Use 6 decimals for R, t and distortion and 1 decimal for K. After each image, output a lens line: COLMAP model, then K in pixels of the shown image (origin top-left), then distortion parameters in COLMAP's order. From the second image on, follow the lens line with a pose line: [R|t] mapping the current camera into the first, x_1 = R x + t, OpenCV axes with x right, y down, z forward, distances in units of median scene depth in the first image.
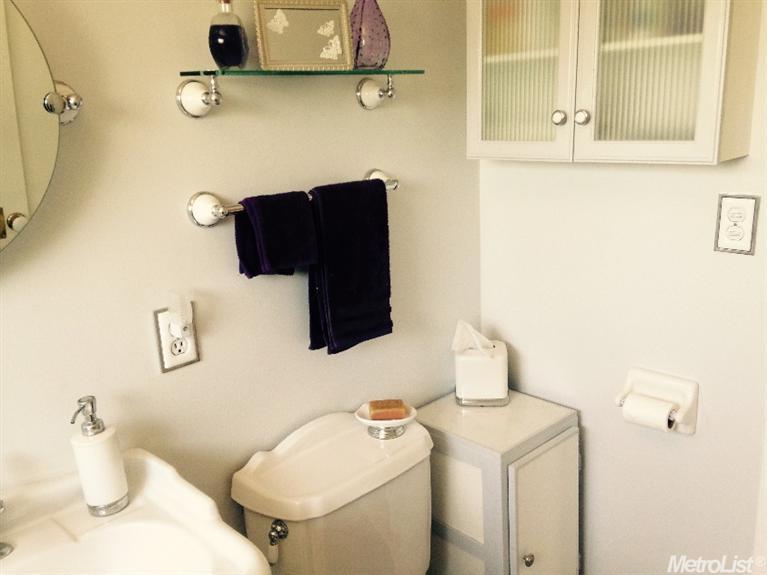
lens RADIAL K [[696.2, 0, 383.5], [0, 696.2, 287.5], [0, 0, 1]] dist [0.157732, -0.278999]
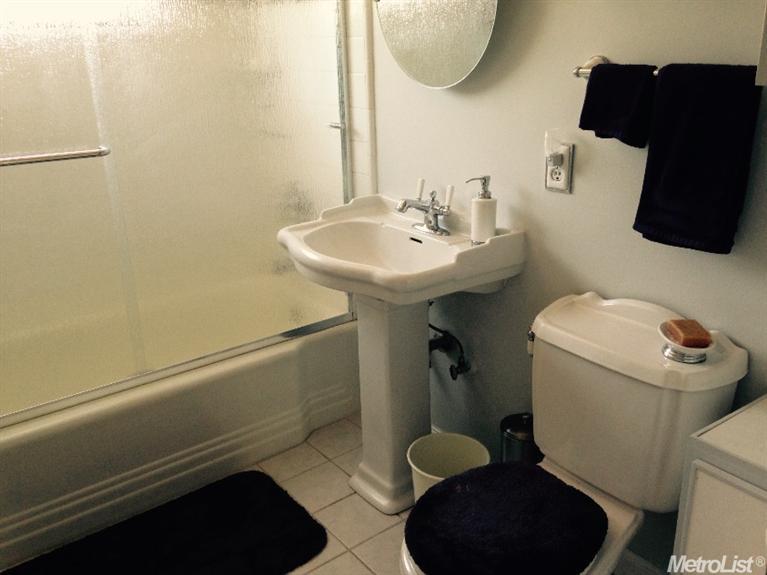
lens RADIAL K [[696.2, 0, 383.5], [0, 696.2, 287.5], [0, 0, 1]] dist [0.157732, -0.278999]
pose [[-0.108327, 0.387232, -0.915596, 1.007861], [-0.220686, 0.888668, 0.401953, -0.182363], [0.969311, 0.245602, -0.010810, 0.715843]]
